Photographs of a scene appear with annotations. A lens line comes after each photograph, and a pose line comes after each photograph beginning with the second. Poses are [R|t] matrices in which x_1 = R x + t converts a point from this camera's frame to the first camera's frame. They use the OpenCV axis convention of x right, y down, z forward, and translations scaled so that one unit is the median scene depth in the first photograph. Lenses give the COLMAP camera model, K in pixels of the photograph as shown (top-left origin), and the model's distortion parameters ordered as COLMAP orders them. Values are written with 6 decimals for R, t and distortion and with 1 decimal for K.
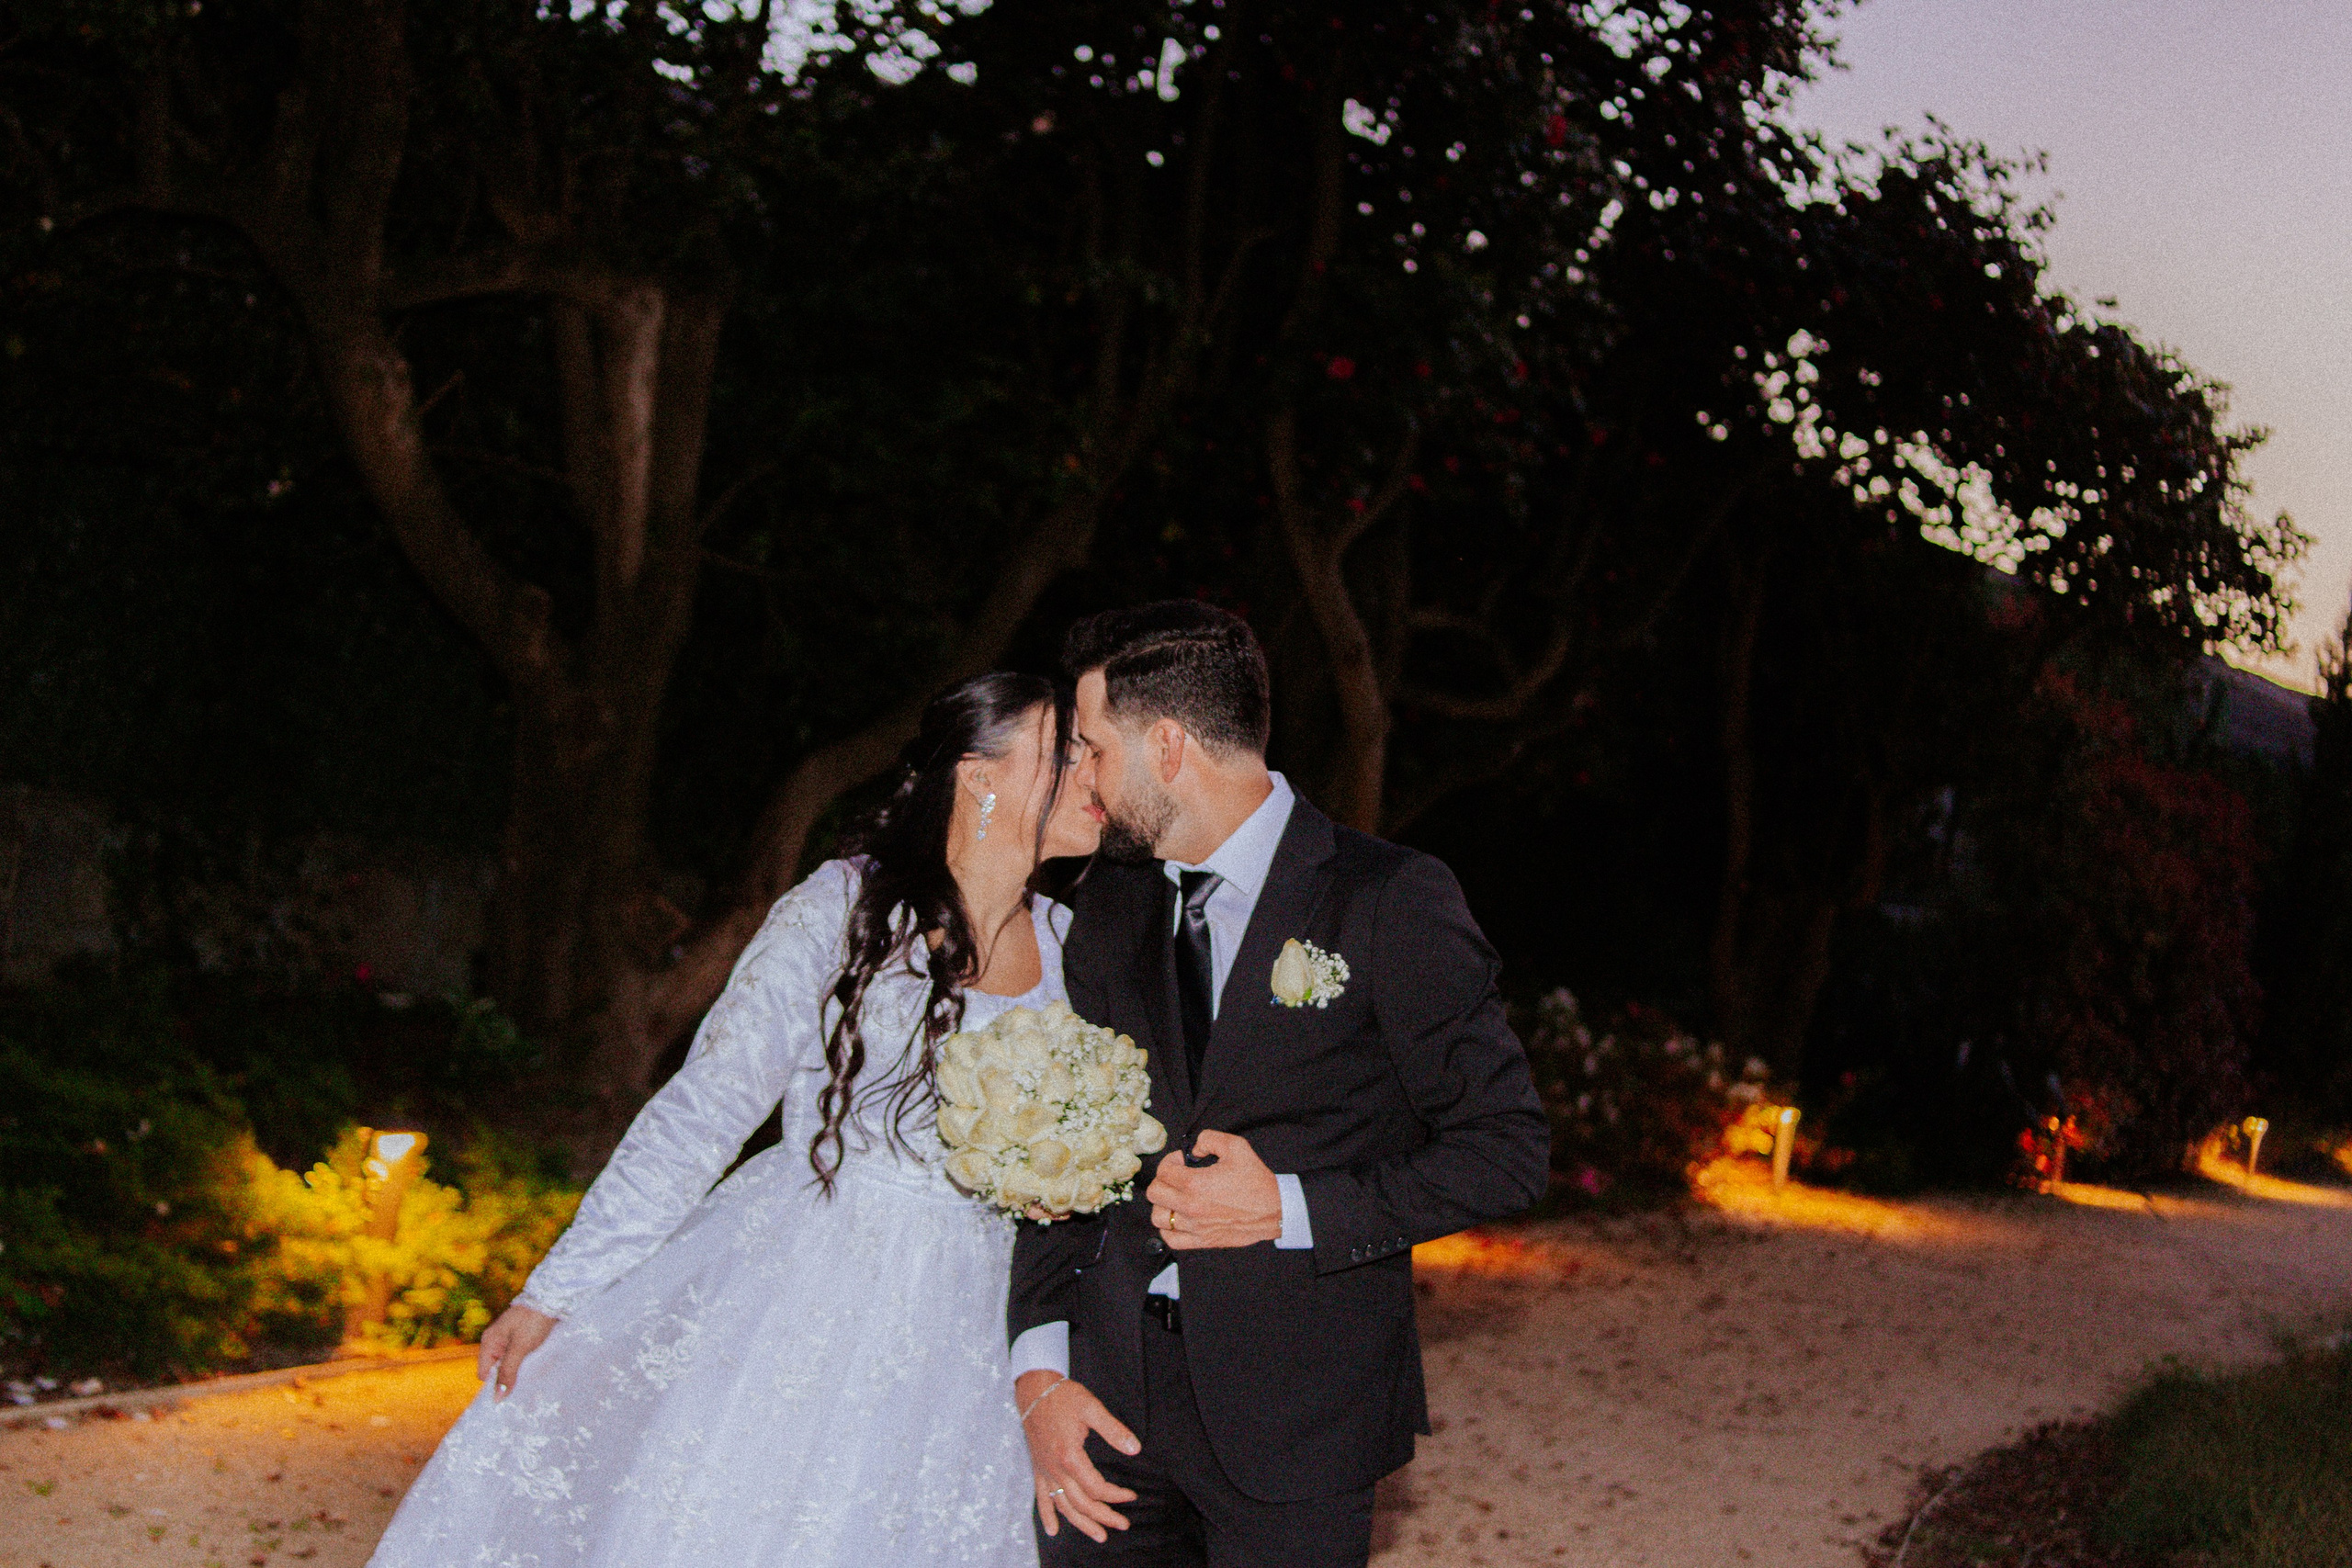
lens RADIAL K [[2787.2, 0, 1177.3], [0, 2787.2, 776.8], [0, 0, 1]] dist [-0.009856, 0.033311]
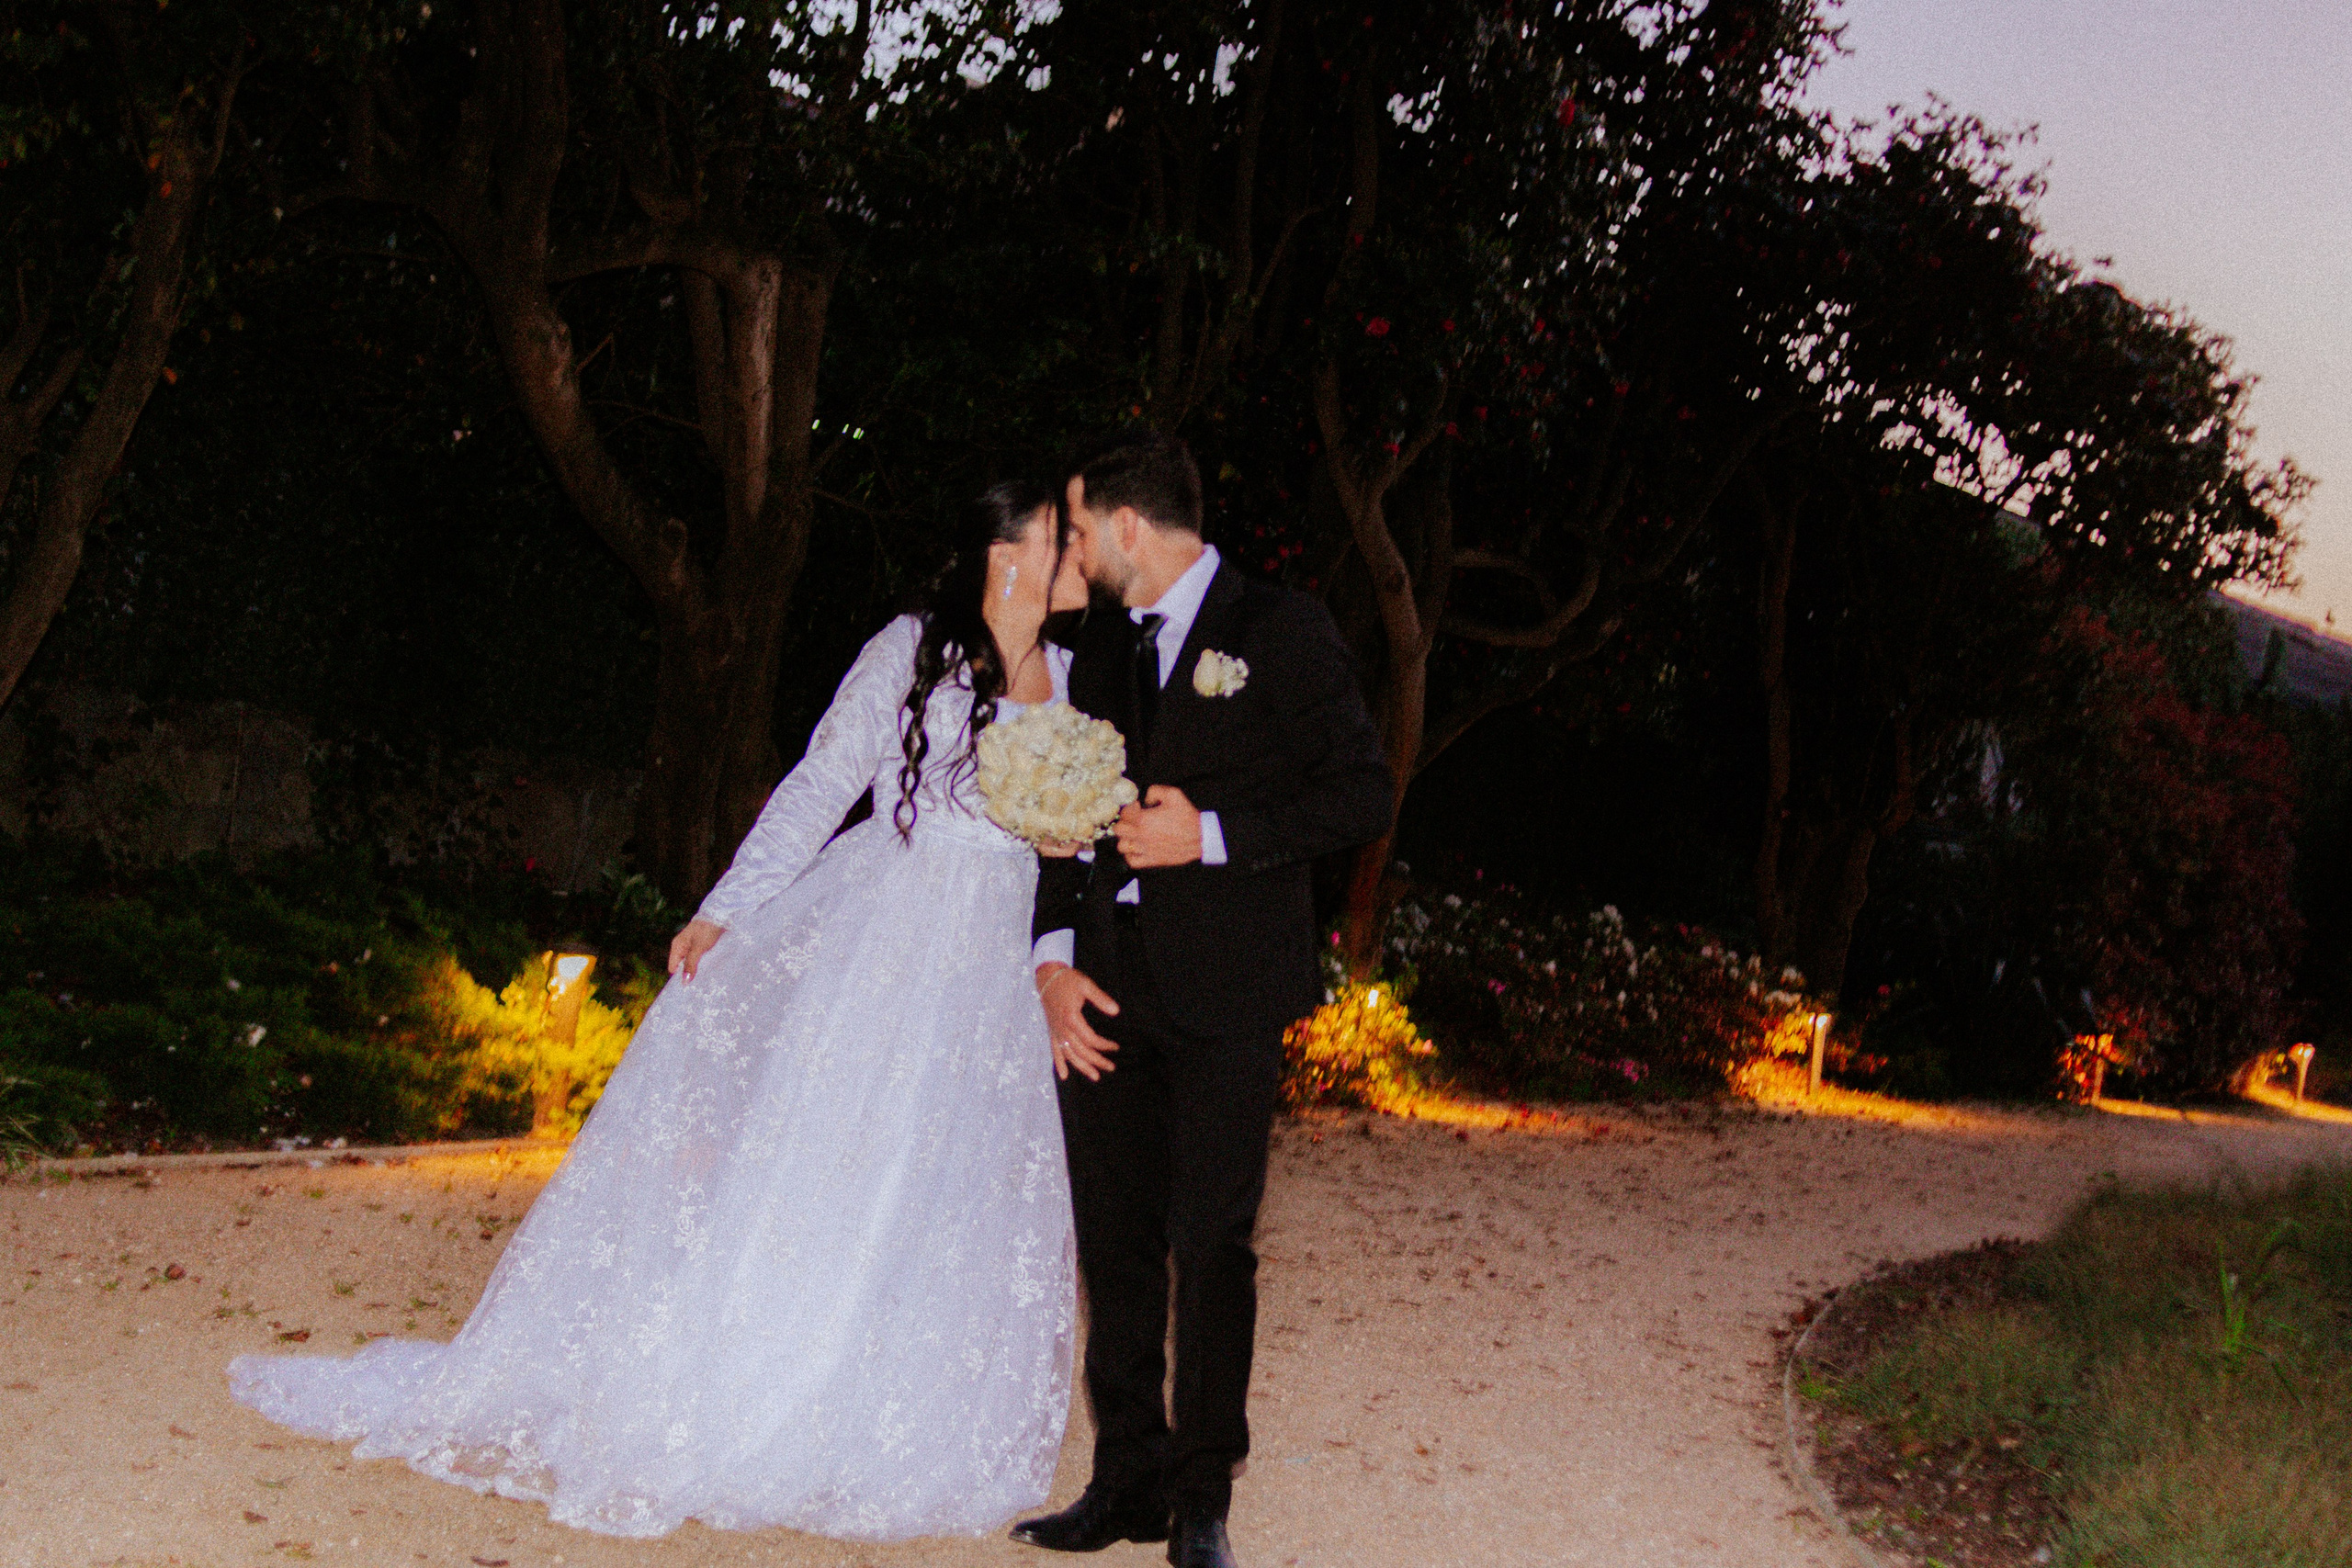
lens RADIAL K [[2777.6, 0, 1189.4], [0, 2777.6, 770.6], [0, 0, 1]] dist [-0.007829, 0.014055]
pose [[0.999201, -0.016239, -0.036525, 0.025059], [0.016137, 0.999865, -0.003085, 0.041639], [0.036570, 0.002493, 0.999328, -0.149459]]
